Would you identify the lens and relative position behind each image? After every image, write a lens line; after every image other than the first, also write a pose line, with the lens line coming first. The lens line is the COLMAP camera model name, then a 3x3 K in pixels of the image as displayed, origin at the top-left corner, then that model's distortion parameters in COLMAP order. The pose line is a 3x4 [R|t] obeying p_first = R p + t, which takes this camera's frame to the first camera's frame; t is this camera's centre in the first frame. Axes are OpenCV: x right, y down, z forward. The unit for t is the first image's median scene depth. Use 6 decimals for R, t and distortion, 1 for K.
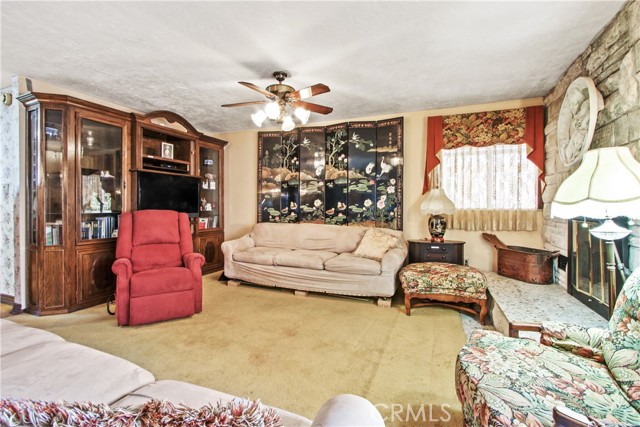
lens RADIAL K [[298.9, 0, 324.8], [0, 298.9, 209.9], [0, 0, 1]] dist [-0.020188, 0.002633]
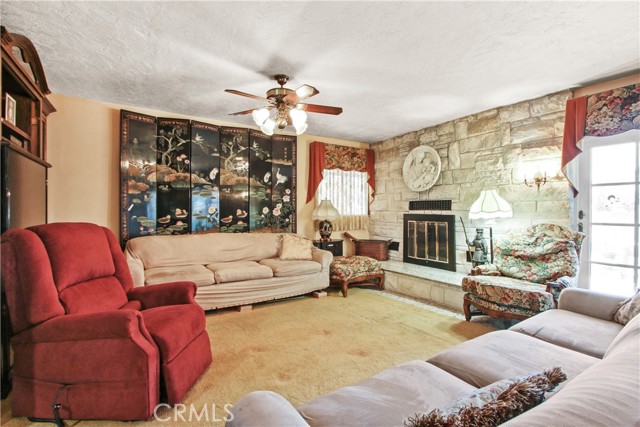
lens RADIAL K [[298.9, 0, 322.3], [0, 298.9, 216.0], [0, 0, 1]] dist [-0.020188, 0.002633]
pose [[0.581754, -0.010665, 0.813295, -0.622374], [0.012768, 0.999911, 0.003979, -0.005436], [-0.813265, 0.008069, 0.581838, 0.242013]]
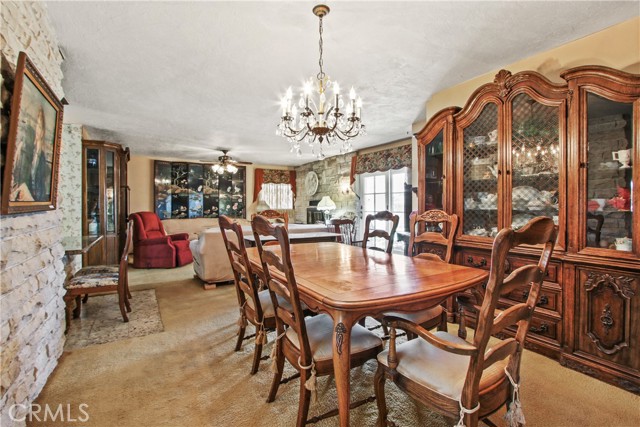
lens RADIAL K [[298.9, 0, 324.7], [0, 298.9, 209.0], [0, 0, 1]] dist [-0.020188, 0.002633]
pose [[0.586828, -0.008124, 0.809671, -1.134044], [0.021826, 0.999745, -0.005788, 0.018489], [-0.809417, 0.021068, 0.586856, -0.707061]]
